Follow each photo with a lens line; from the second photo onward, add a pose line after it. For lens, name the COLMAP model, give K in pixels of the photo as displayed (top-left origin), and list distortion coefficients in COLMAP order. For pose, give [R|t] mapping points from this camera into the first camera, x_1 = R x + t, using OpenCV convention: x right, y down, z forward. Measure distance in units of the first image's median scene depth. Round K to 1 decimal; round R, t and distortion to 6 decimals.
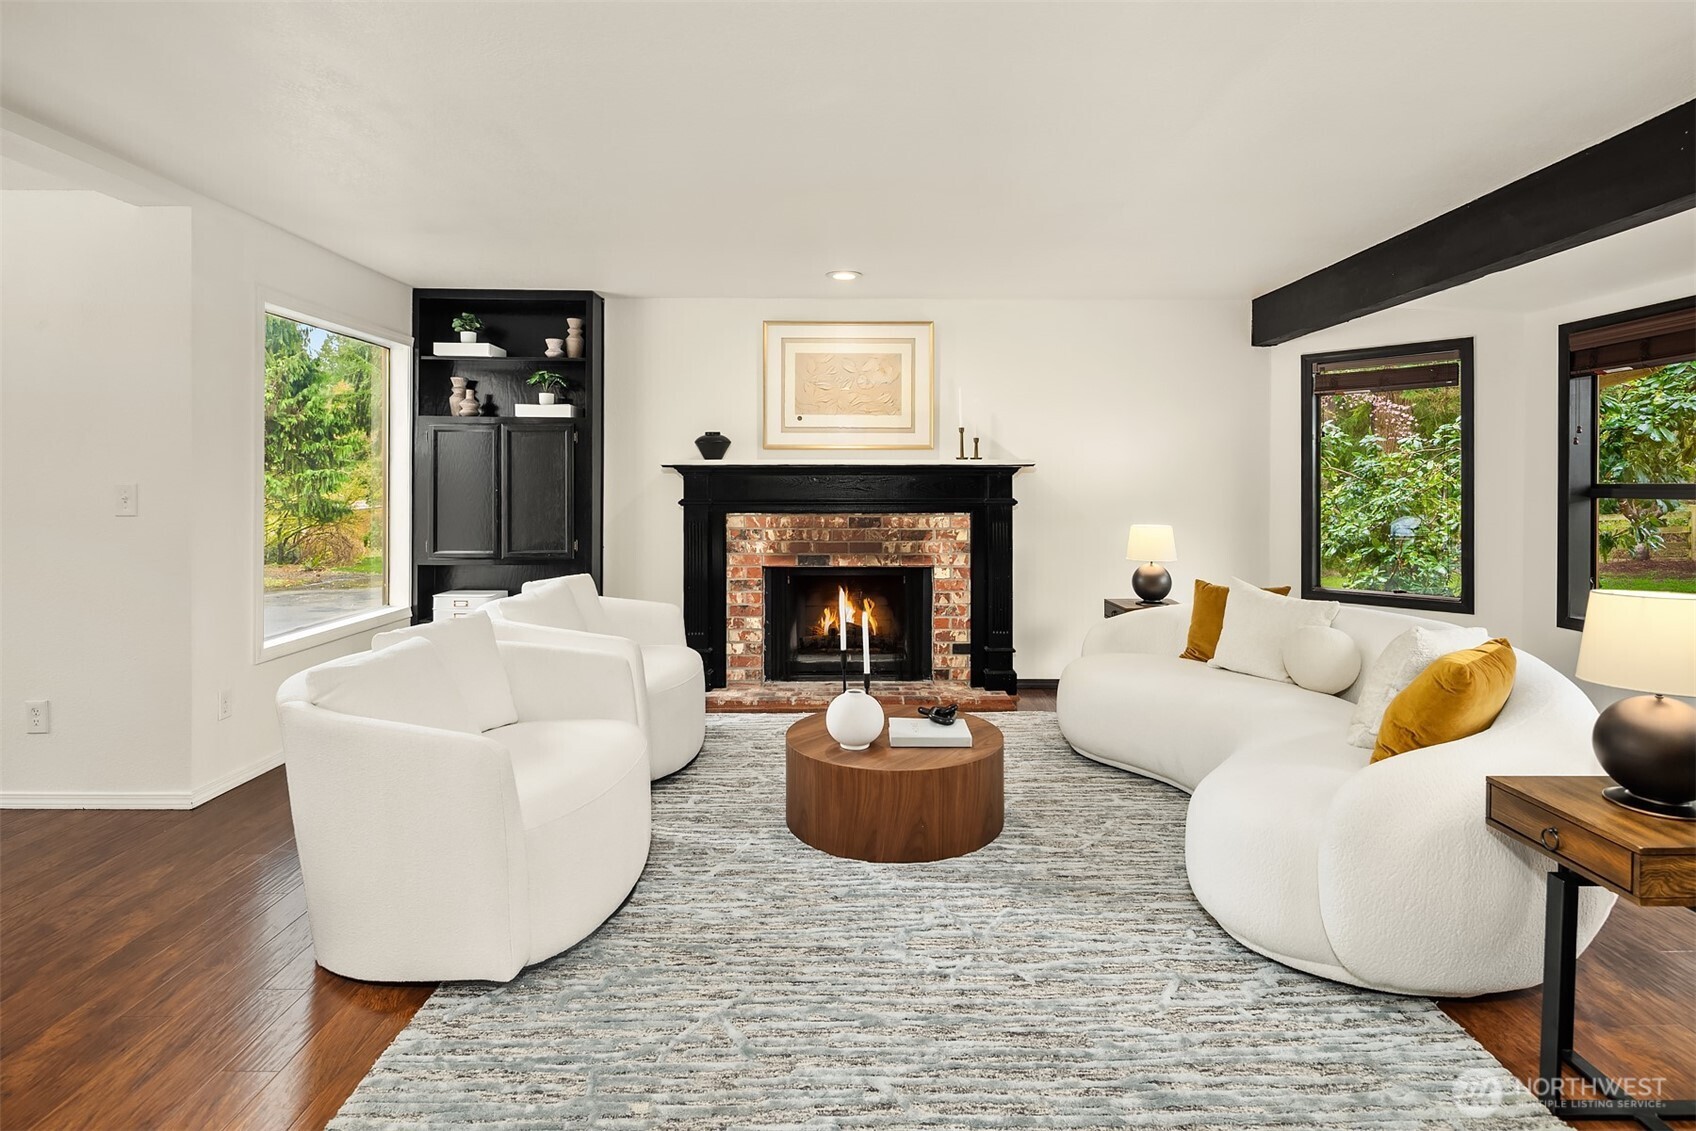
lens RADIAL K [[831.7, 0, 856.2], [0, 831.7, 487.7], [0, 0, 1]] dist [0.002837, -0.003362]
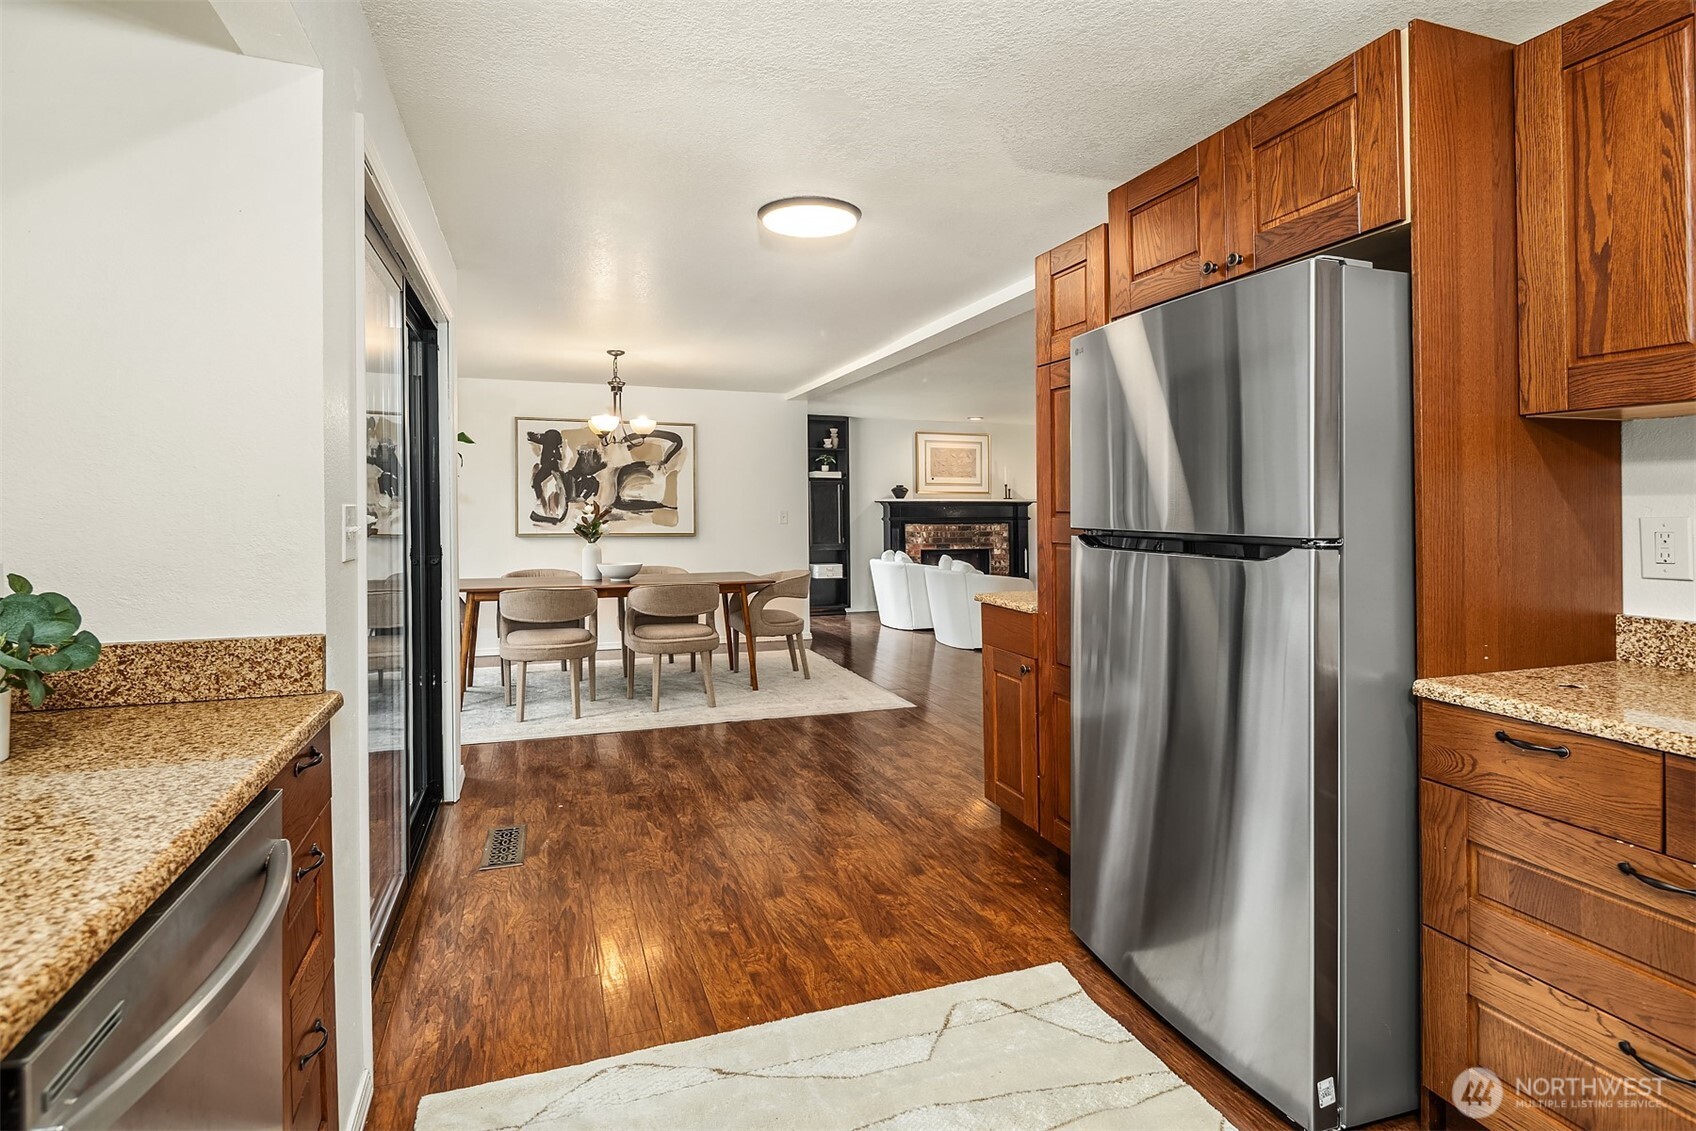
lens RADIAL K [[831.7, 0, 825.3], [0, 831.7, 473.3], [0, 0, 1]] dist [0.002837, -0.003362]
pose [[0.949851, 0.012916, 0.312436, -1.004036], [0.001802, 0.998904, -0.046772, -0.000007], [-0.312698, 0.044990, 0.948787, -0.924620]]
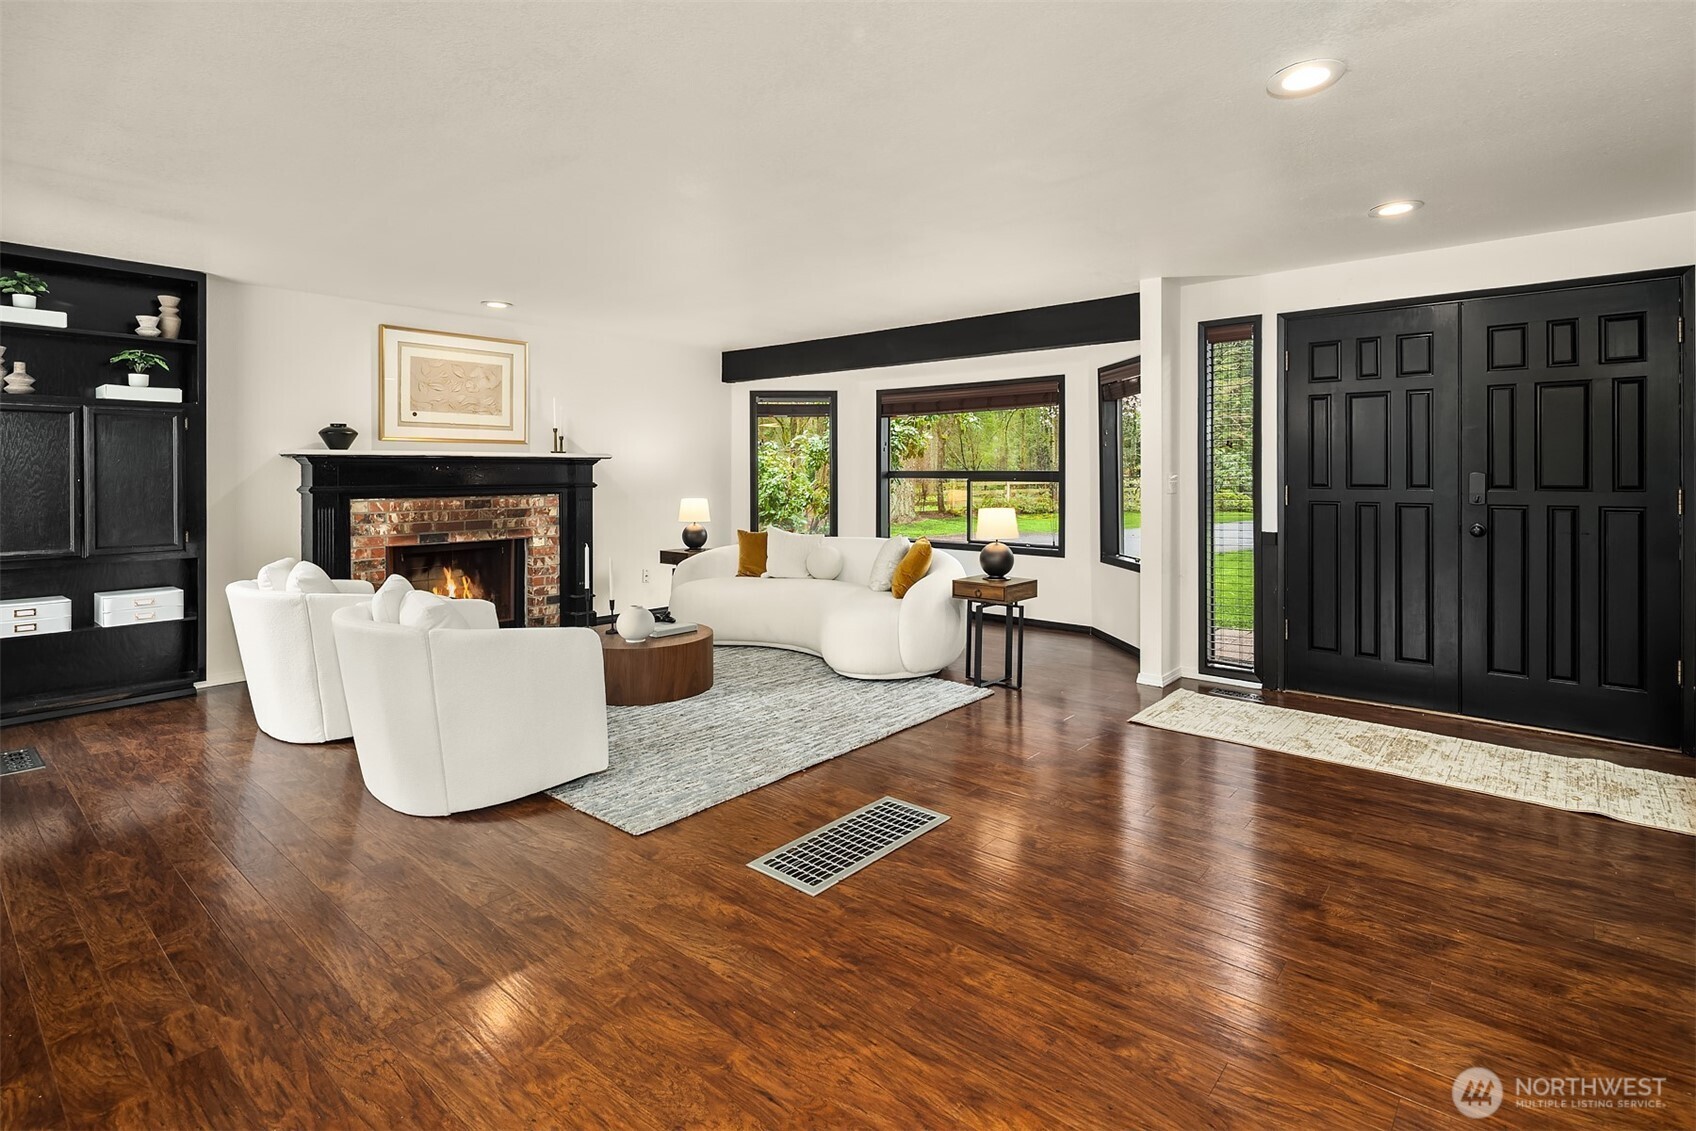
lens RADIAL K [[831.7, 0, 841.4], [0, 831.7, 468.8], [0, 0, 1]] dist [0.002837, -0.003362]
pose [[0.662908, 0.000492, 0.748701, -0.544384], [0.004860, 0.999976, -0.004961, -0.000568], [-0.748685, 0.006927, 0.662889, -0.189289]]
